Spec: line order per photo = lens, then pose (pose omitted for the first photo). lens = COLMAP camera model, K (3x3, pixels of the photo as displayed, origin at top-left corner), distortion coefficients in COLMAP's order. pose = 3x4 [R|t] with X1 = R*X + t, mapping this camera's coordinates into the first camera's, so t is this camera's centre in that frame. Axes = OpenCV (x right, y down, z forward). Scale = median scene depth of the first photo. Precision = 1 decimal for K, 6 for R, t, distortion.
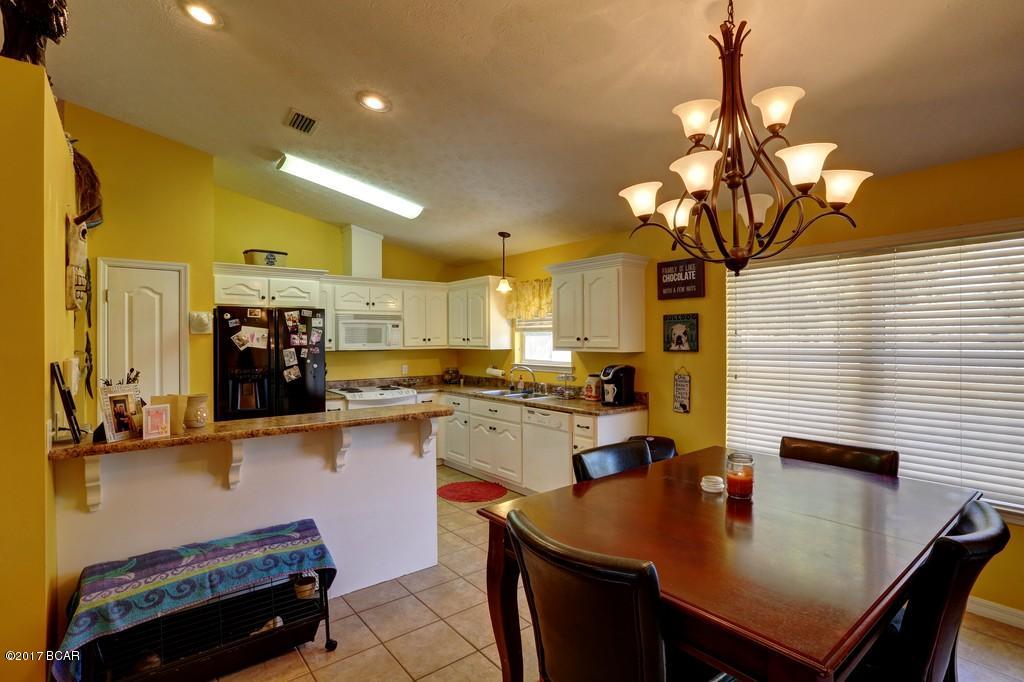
lens RADIAL K [[486.3, 0, 505.7], [0, 486.3, 340.3], [0, 0, 1]] dist [-0.022603, 0.000088]
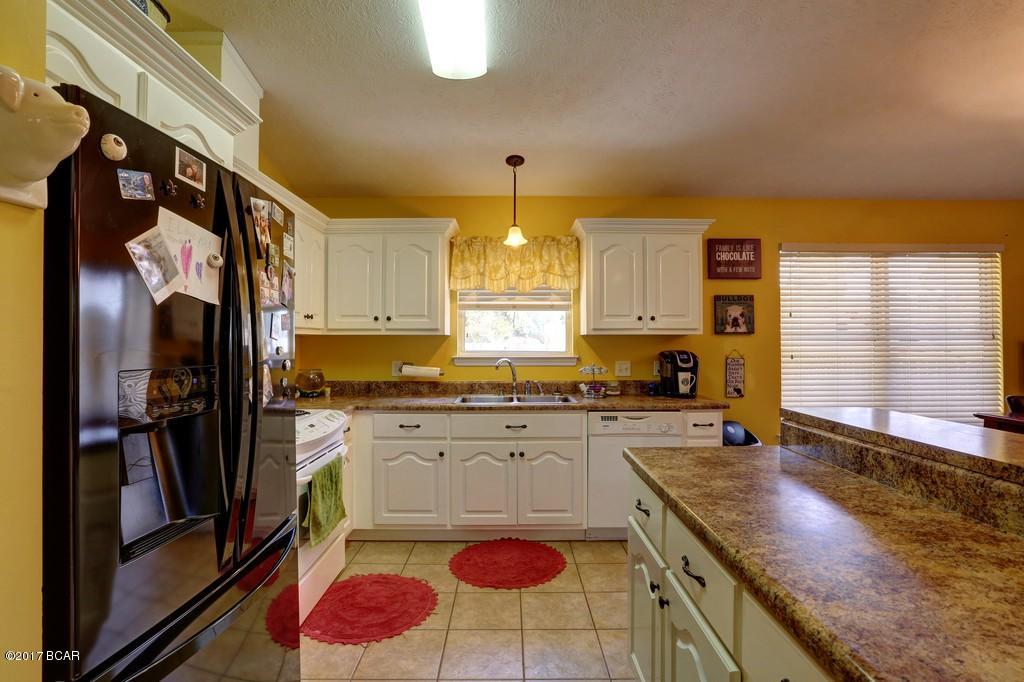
lens RADIAL K [[486.3, 0, 510.5], [0, 486.3, 339.9], [0, 0, 1]] dist [-0.022603, 0.000088]
pose [[0.622105, 0.007497, 0.782898, -0.656880], [-0.000681, 0.999959, -0.009034, 0.043282], [-0.782933, 0.005087, 0.622085, 0.738625]]
